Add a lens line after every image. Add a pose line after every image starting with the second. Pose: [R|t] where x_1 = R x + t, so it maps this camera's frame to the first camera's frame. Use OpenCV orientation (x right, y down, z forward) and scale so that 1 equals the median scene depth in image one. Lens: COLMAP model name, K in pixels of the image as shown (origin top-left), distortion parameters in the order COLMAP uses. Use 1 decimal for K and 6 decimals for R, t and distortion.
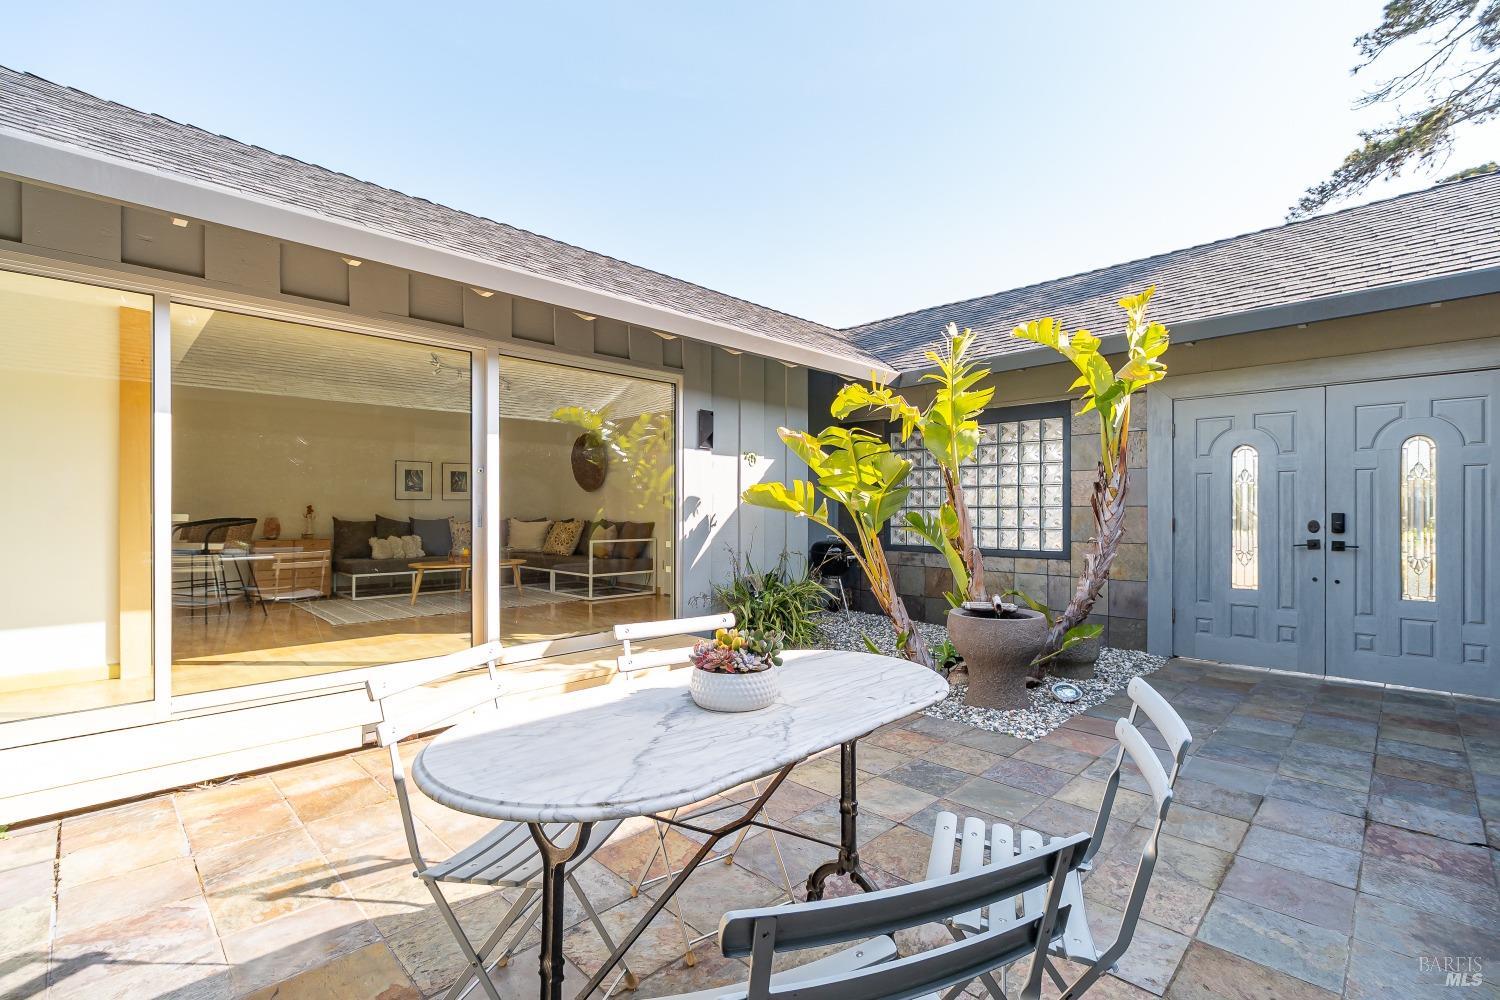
lens RADIAL K [[664.5, 0, 753.7], [0, 664.5, 513.6], [0, 0, 1]] dist [0.001434, 0.000197]
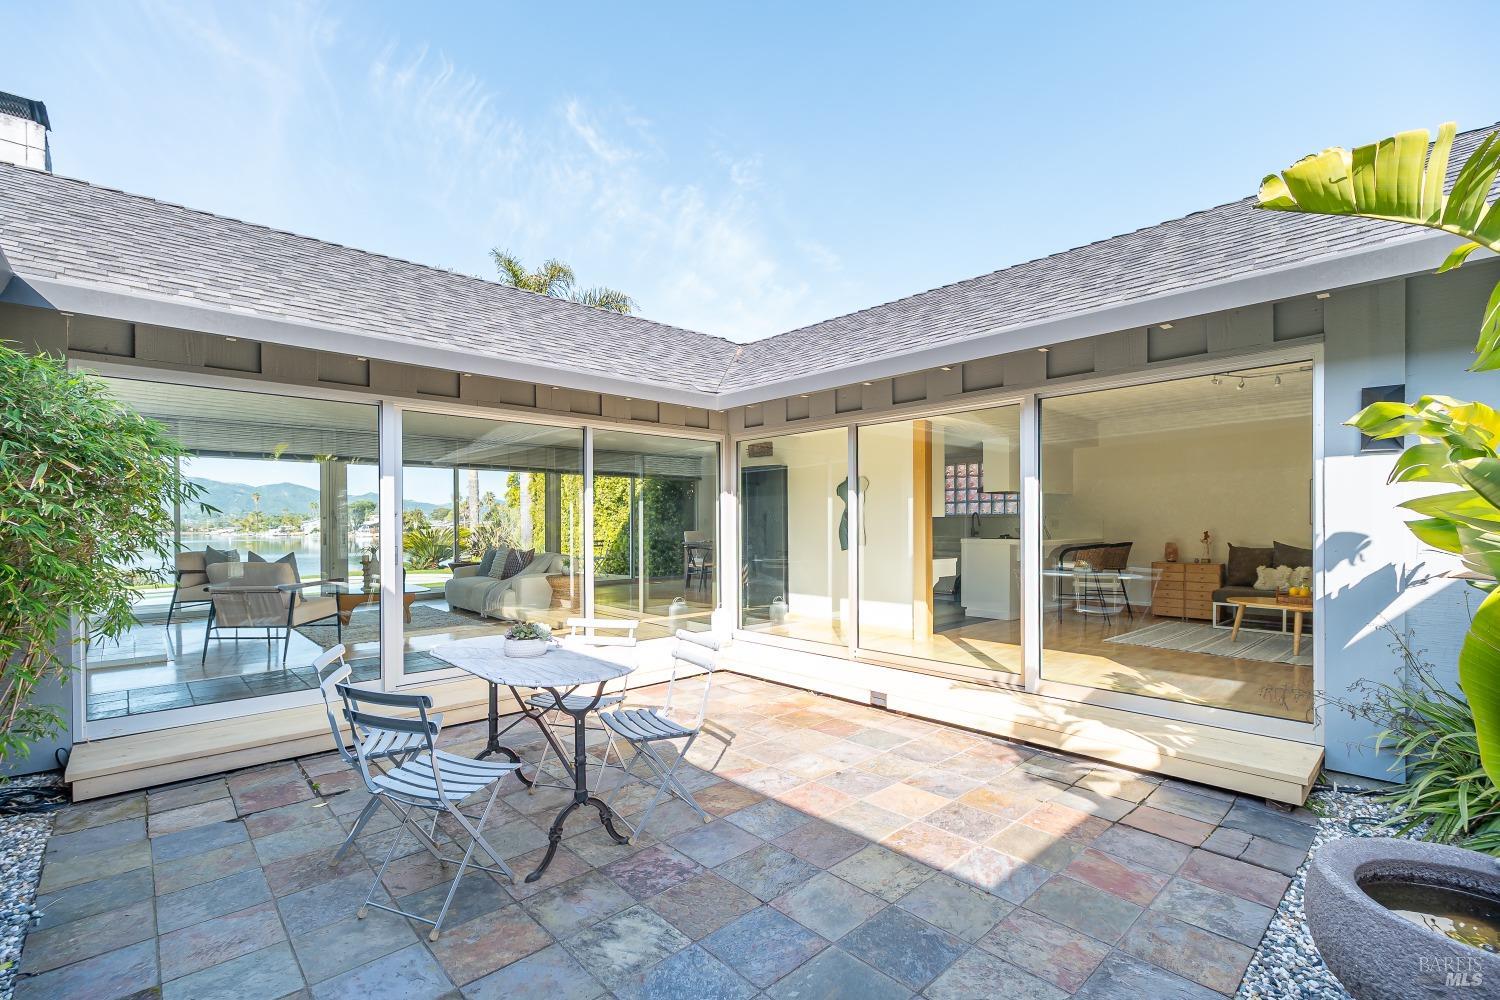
lens RADIAL K [[664.5, 0, 753.7], [0, 664.5, 513.6], [0, 0, 1]] dist [0.001434, 0.000197]
pose [[-0.032467, -0.013866, -0.999377, 0.542935], [0.001003, 0.999903, -0.013906, -0.035167], [0.999472, -0.001454, -0.032450, 0.464372]]
